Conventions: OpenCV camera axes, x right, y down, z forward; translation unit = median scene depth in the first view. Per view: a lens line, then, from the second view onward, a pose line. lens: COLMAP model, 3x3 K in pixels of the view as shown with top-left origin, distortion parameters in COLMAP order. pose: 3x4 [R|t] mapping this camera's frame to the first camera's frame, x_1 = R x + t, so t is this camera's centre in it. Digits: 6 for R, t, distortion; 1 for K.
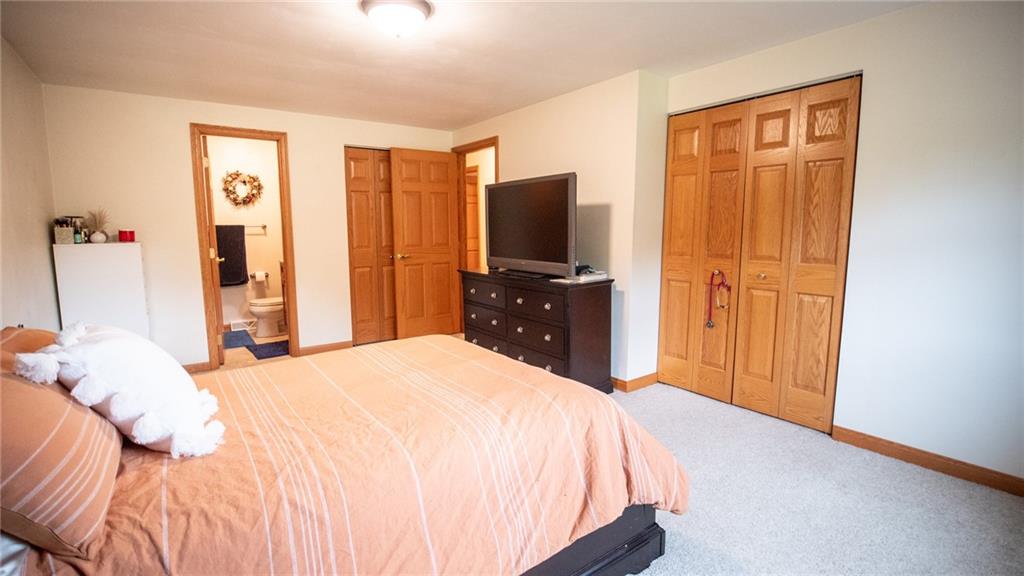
lens RADIAL K [[466.2, 0, 511.8], [0, 466.2, 285.6], [0, 0, 1]] dist [-0.017748, -0.001421]
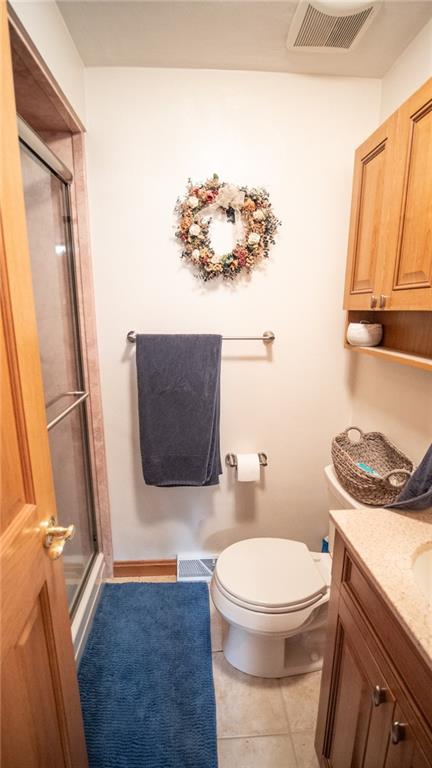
lens RADIAL K [[349.7, 0, 213.7], [0, 349.7, 385.5], [0, 0, 1]] dist [-0.017748, -0.001421]
pose [[0.838911, 0.116531, -0.531647, -0.431580], [-0.074018, 0.992162, 0.100674, -0.118170], [0.539212, -0.045106, 0.840961, 0.763209]]
